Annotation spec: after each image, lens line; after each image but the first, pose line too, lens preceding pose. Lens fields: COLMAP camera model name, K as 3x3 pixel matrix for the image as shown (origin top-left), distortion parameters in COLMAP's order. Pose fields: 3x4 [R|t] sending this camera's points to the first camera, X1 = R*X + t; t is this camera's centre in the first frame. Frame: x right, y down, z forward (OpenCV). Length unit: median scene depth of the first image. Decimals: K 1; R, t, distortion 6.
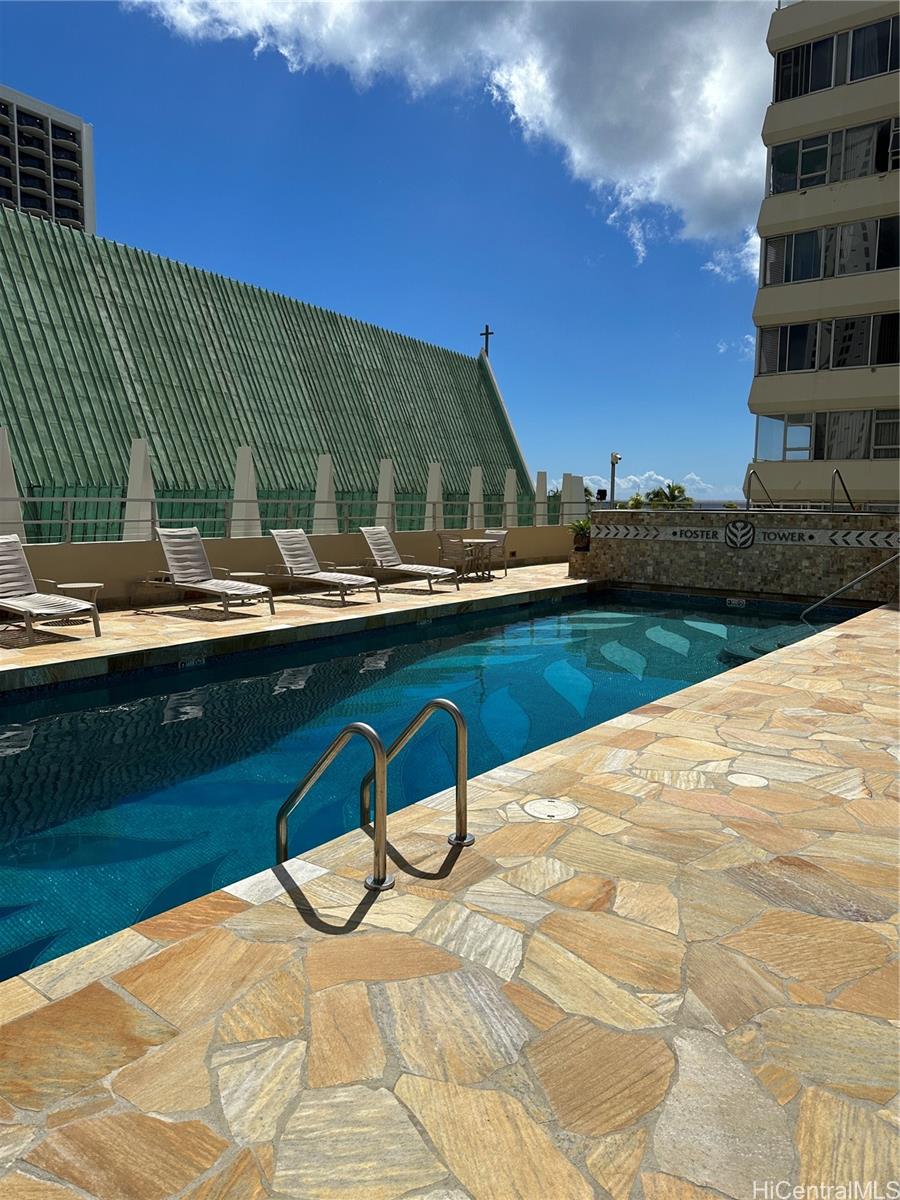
lens RADIAL K [[845.6, 0, 422.1], [0, 845.6, 602.1], [0, 0, 1]] dist [-0.009396, -0.004034]
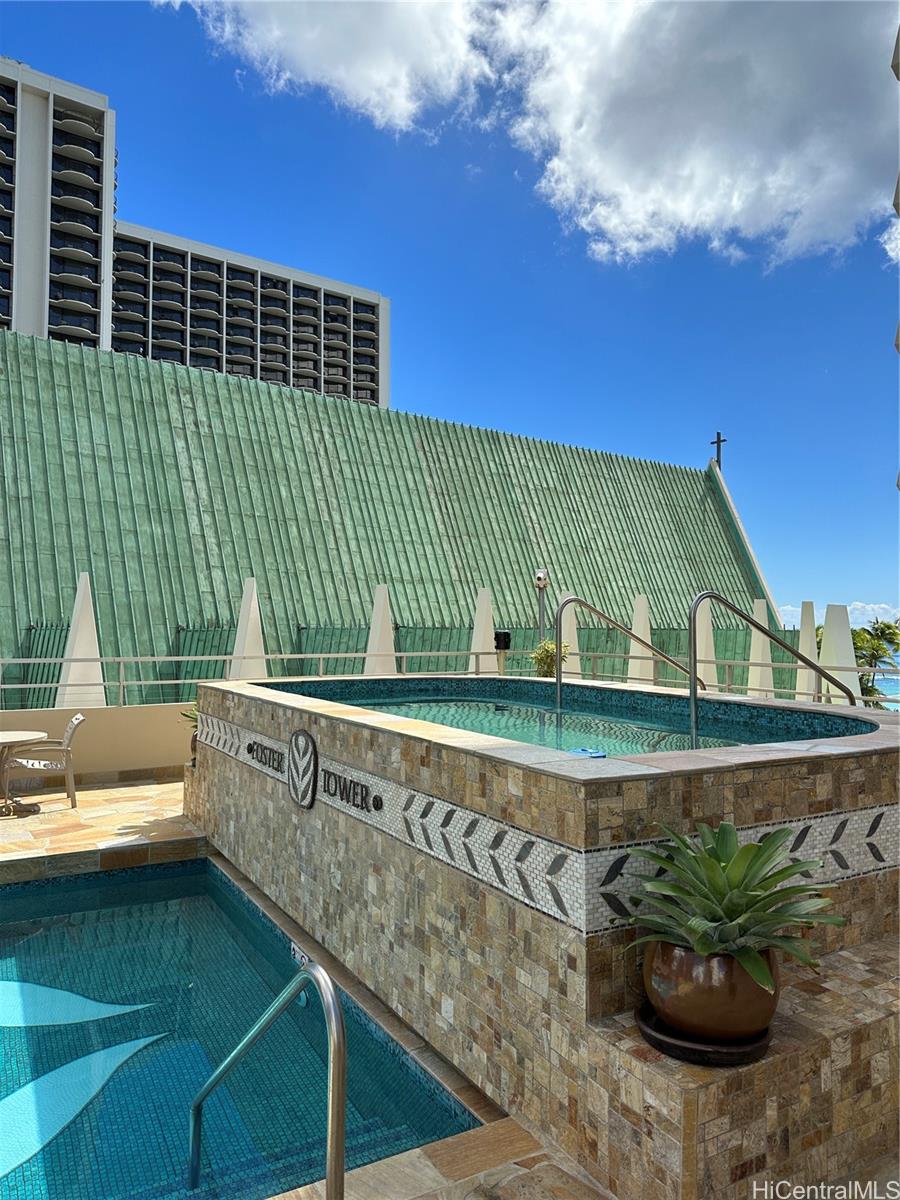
lens RADIAL K [[817.6, 0, 450.0], [0, 817.6, 600.0], [0, 0, 1]] dist [0.109225, -0.000712]
pose [[0.936268, -0.022362, -0.350573, 0.178959], [-0.031886, 0.988442, -0.148207, -0.032142], [0.349835, 0.149940, 0.924734, 0.212461]]
